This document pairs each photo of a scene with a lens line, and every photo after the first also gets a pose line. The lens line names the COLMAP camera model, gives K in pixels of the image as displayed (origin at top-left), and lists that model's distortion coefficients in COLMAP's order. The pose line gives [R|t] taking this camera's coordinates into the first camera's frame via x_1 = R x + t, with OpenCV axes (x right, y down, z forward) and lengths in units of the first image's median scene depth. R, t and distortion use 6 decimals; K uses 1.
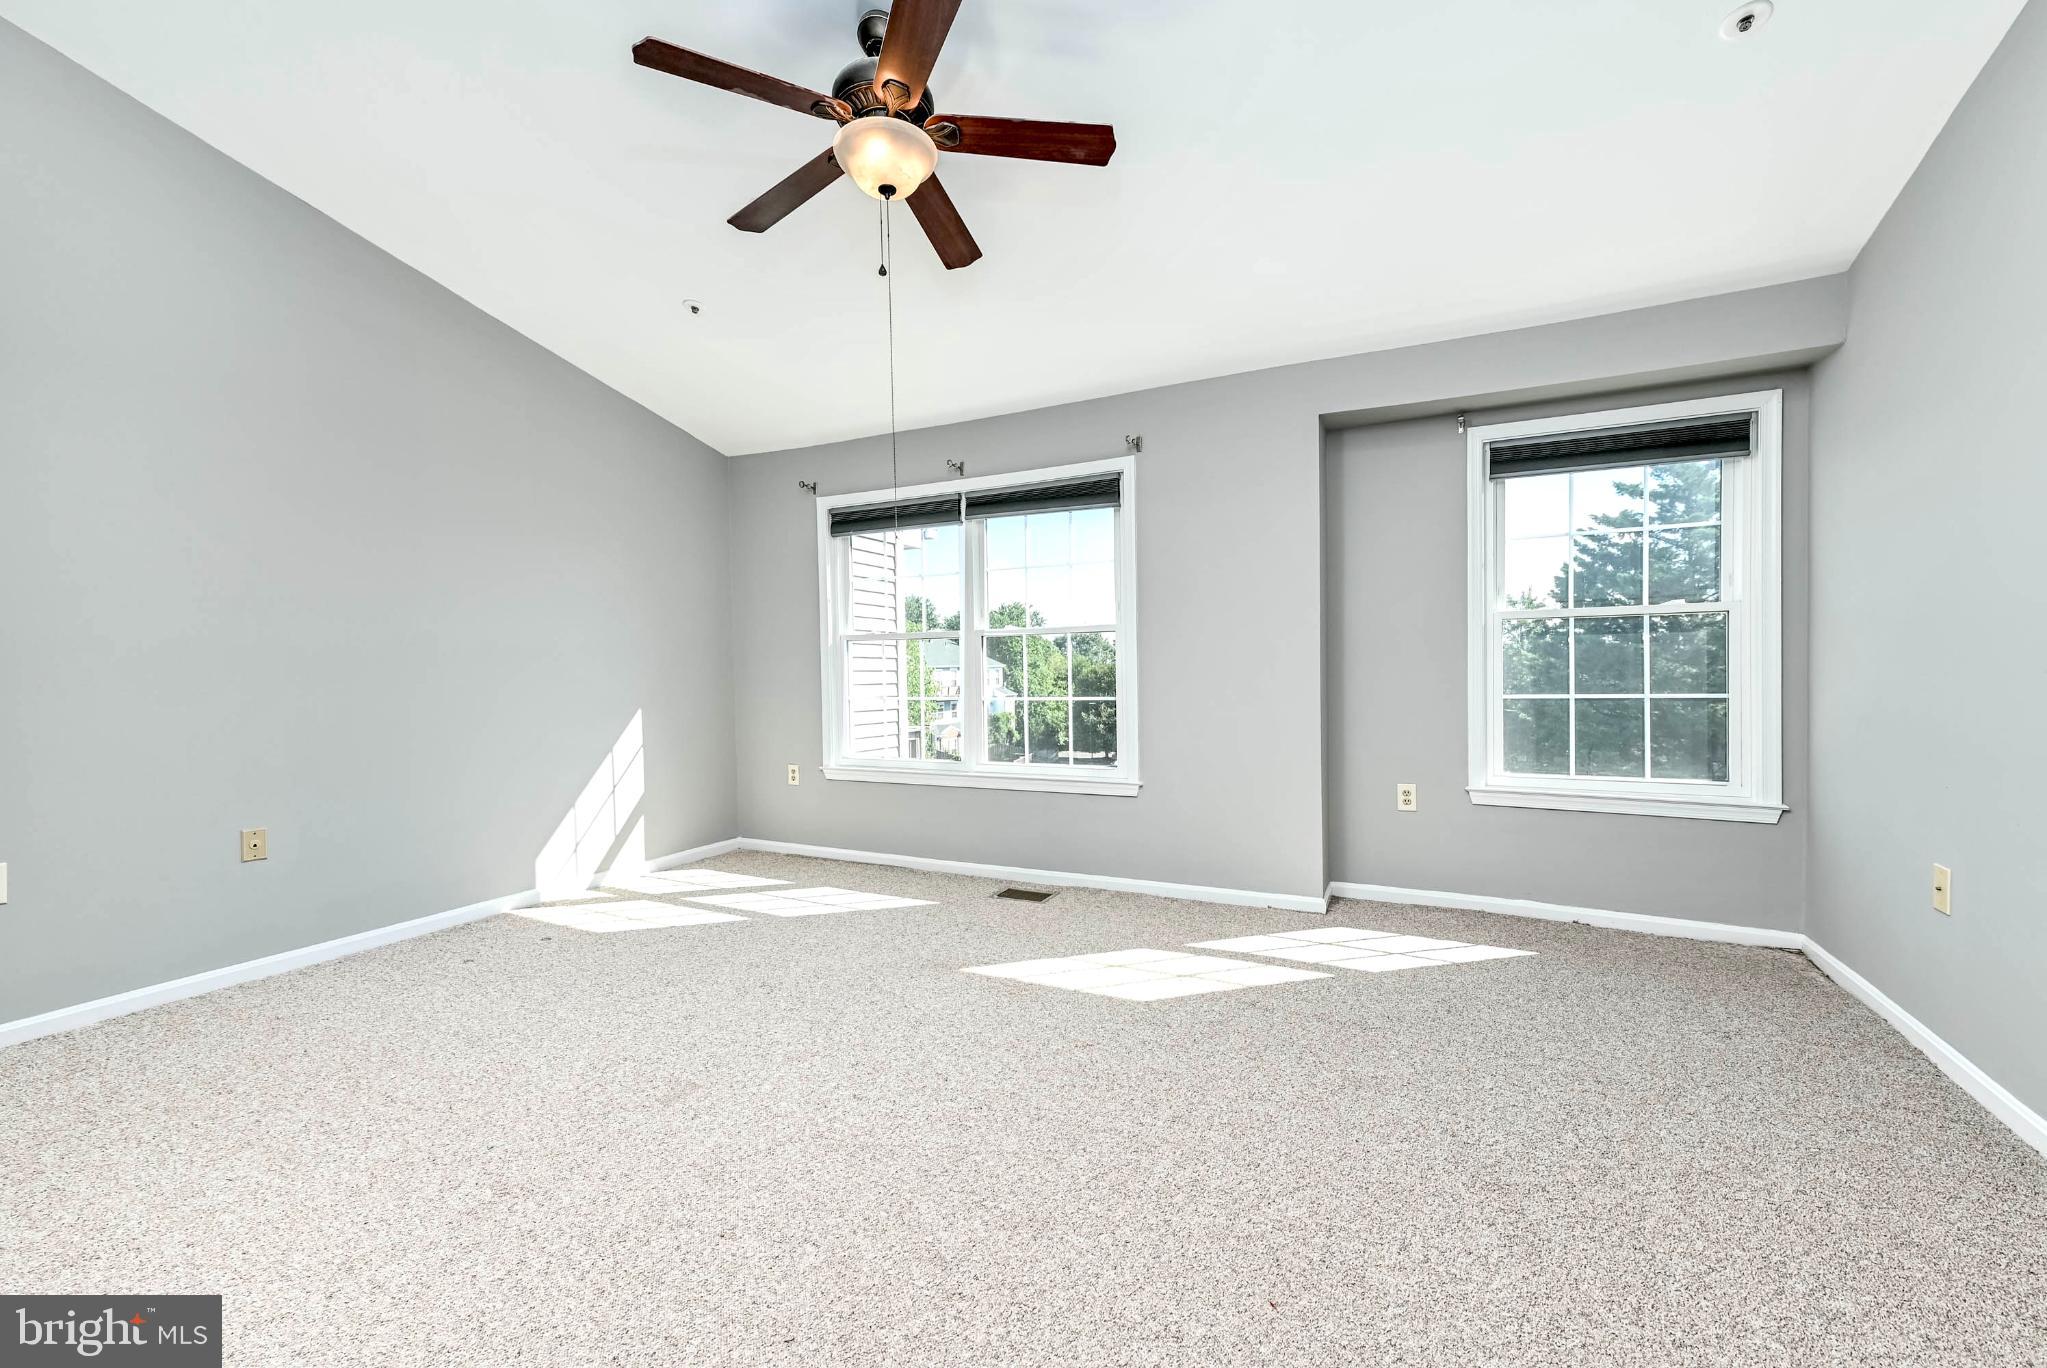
lens RADIAL K [[847.9, 0, 1028.9], [0, 847.9, 690.6], [0, 0, 1]] dist [0.000515, -0.000075]
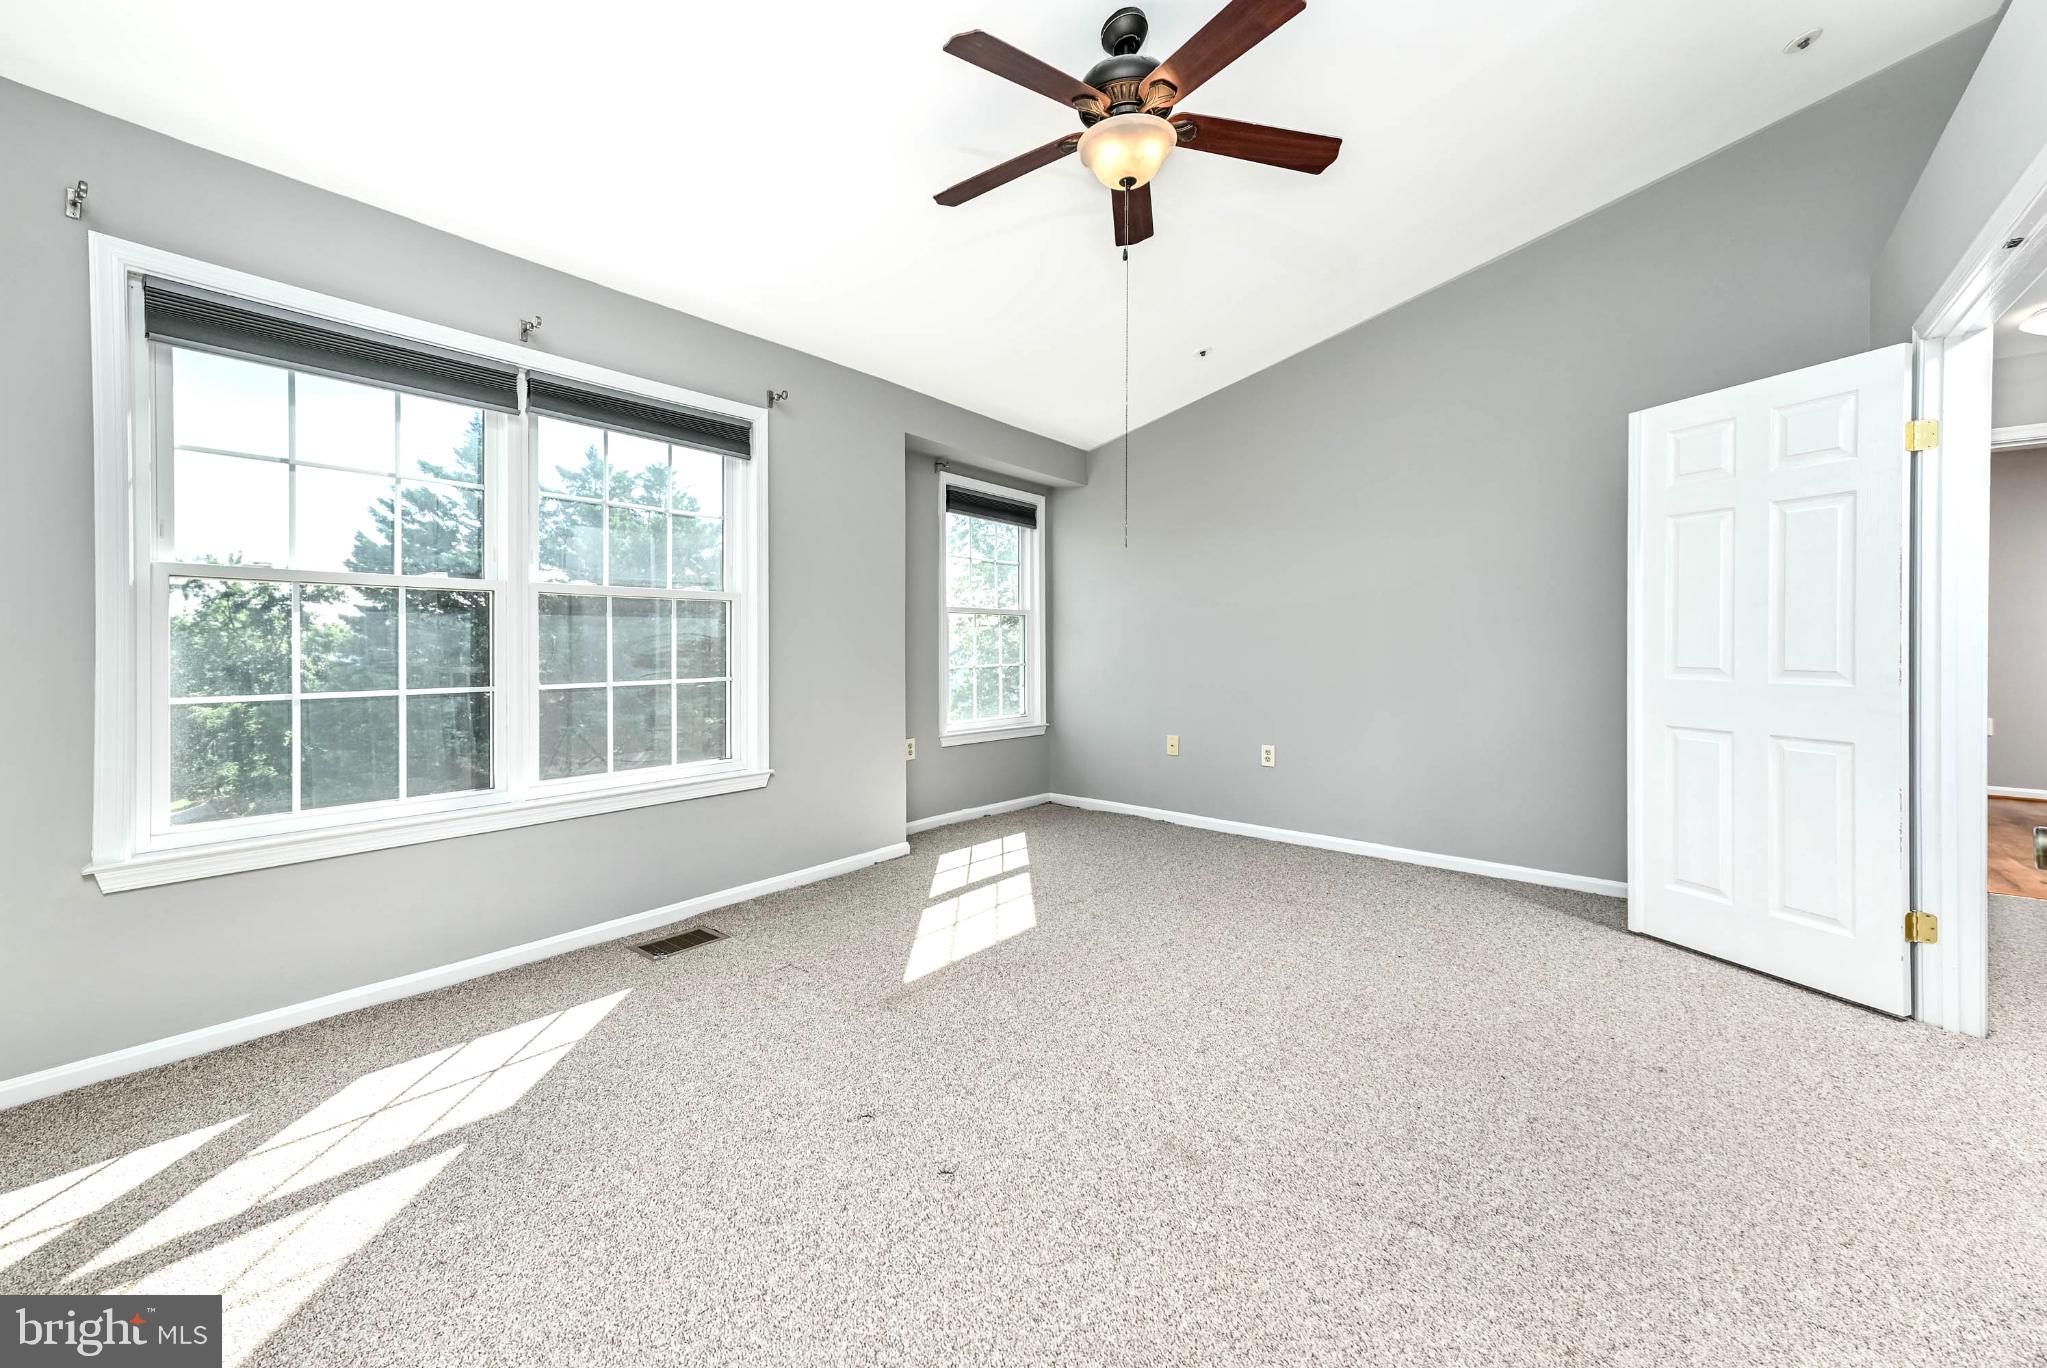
lens RADIAL K [[822.3, 0, 1028.0], [0, 822.3, 665.2], [0, 0, 1]] dist [0.016839, 0.000014]
pose [[0.204594, -0.001353, 0.978846, -0.623257], [0.029373, 0.999557, -0.004758, 0.006812], [-0.978406, 0.029725, 0.204543, 0.505397]]
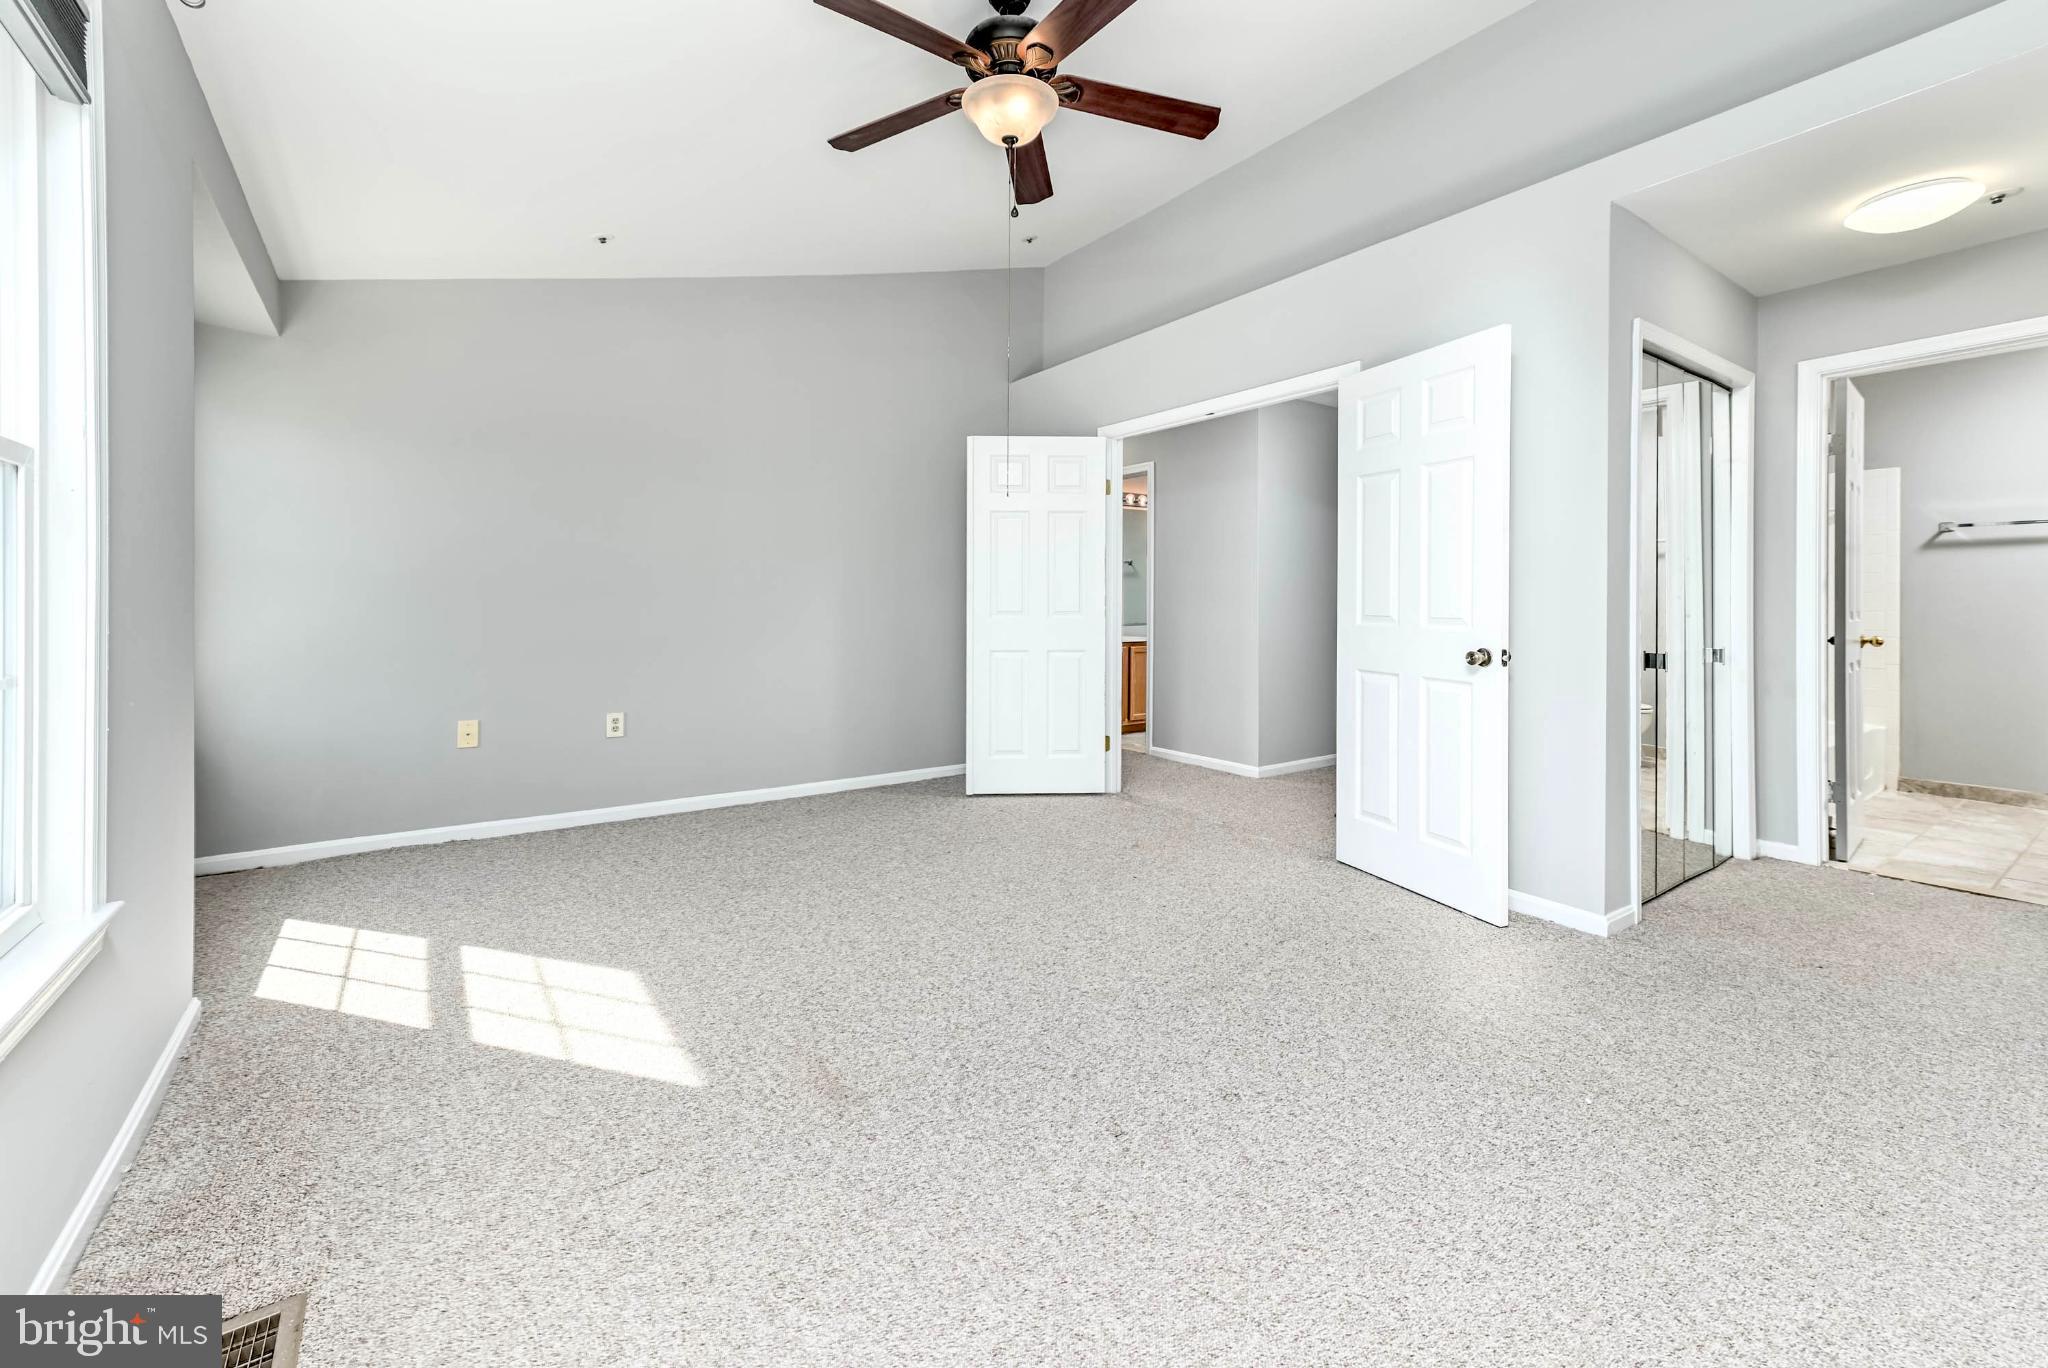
lens RADIAL K [[832.9, 0, 1016.9], [0, 832.9, 606.8], [0, 0, 1]] dist [0.015521, 0.000091]
pose [[-0.880049, 0.023742, 0.474289, -0.356001], [0.041097, 0.998810, 0.026258, -0.010432], [-0.473101, 0.042601, -0.879977, 1.032913]]
